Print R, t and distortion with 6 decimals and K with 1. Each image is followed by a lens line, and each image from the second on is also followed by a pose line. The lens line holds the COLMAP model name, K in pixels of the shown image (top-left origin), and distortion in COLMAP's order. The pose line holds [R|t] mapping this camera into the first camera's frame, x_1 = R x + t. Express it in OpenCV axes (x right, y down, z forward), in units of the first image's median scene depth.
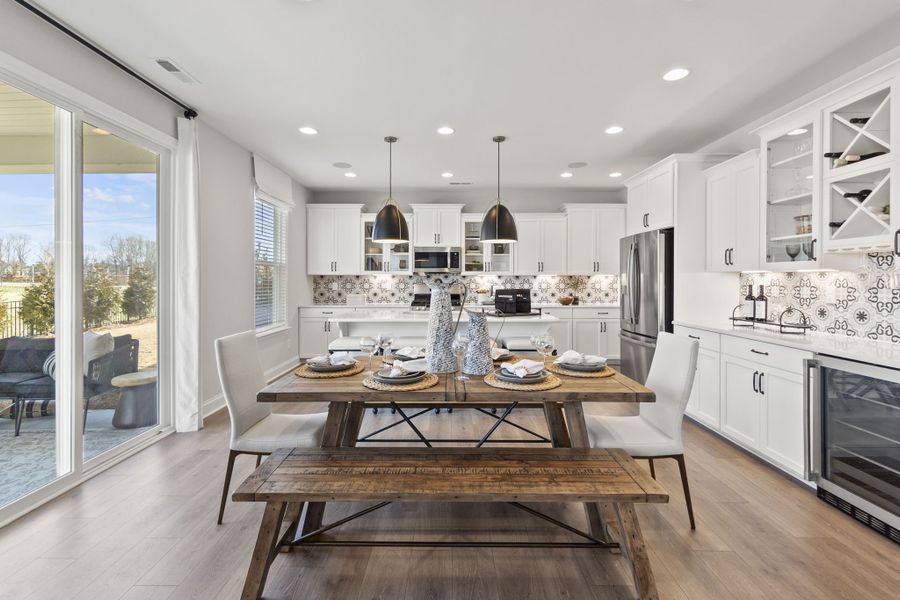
lens RADIAL K [[406.0, 0, 442.9], [0, 406.0, 281.1], [0, 0, 1]] dist [-0.000122, -0.000083]
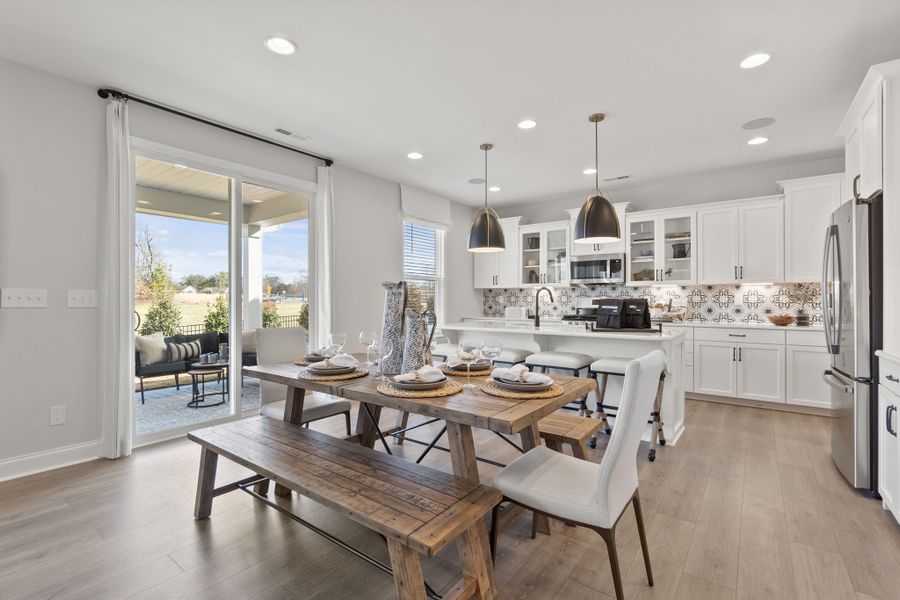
lens RADIAL K [[406.0, 0, 456.6], [0, 406.0, 298.4], [0, 0, 1]] dist [-0.000122, -0.000083]
pose [[0.809701, -0.002147, -0.586838, 0.256720], [-0.001566, 0.999982, -0.005821, 0.016830], [0.586840, 0.005632, 0.809683, 0.102457]]
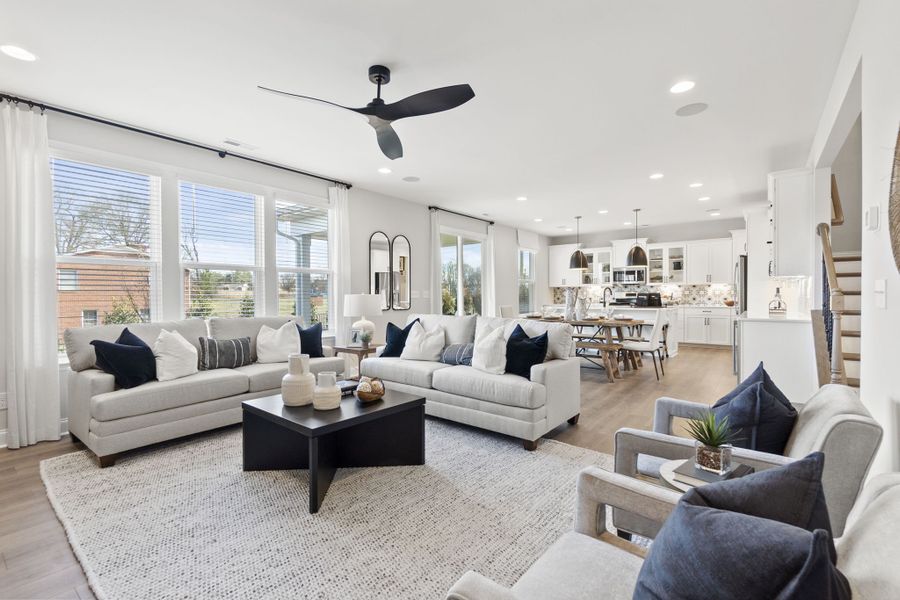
lens RADIAL K [[406.0, 0, 447.7], [0, 406.0, 299.4], [0, 0, 1]] dist [-0.000122, -0.000083]
pose [[0.792238, 0.001867, -0.610210, 0.377486], [0.004371, 0.999952, 0.008735, 0.020068], [0.610197, -0.009587, 0.792192, -0.631004]]
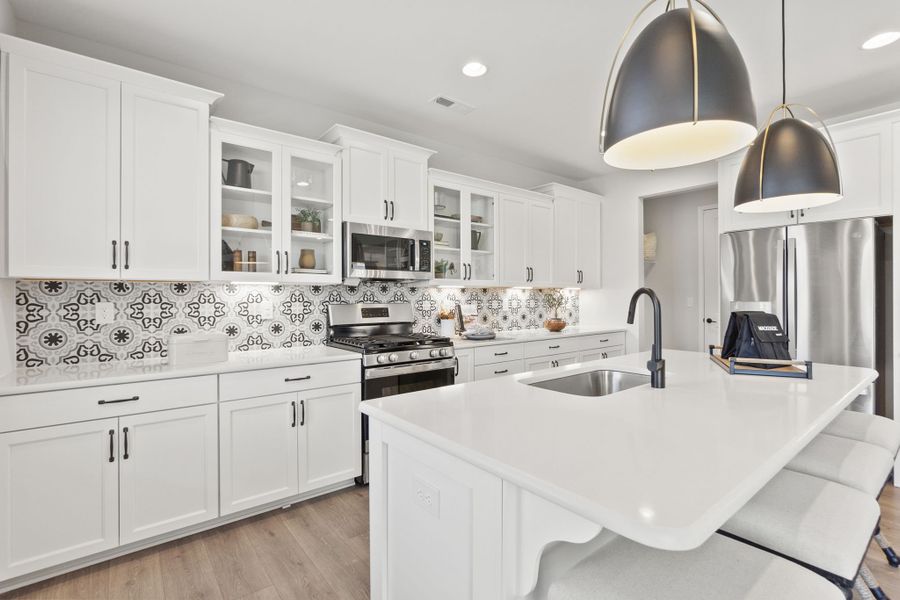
lens RADIAL K [[406.0, 0, 446.5], [0, 406.0, 295.7], [0, 0, 1]] dist [-0.000122, -0.000083]
pose [[0.785751, -0.001316, 0.618542, -0.260980], [0.010639, 0.999879, -0.011387, 0.004975], [-0.618452, 0.015528, 0.785669, 0.568607]]
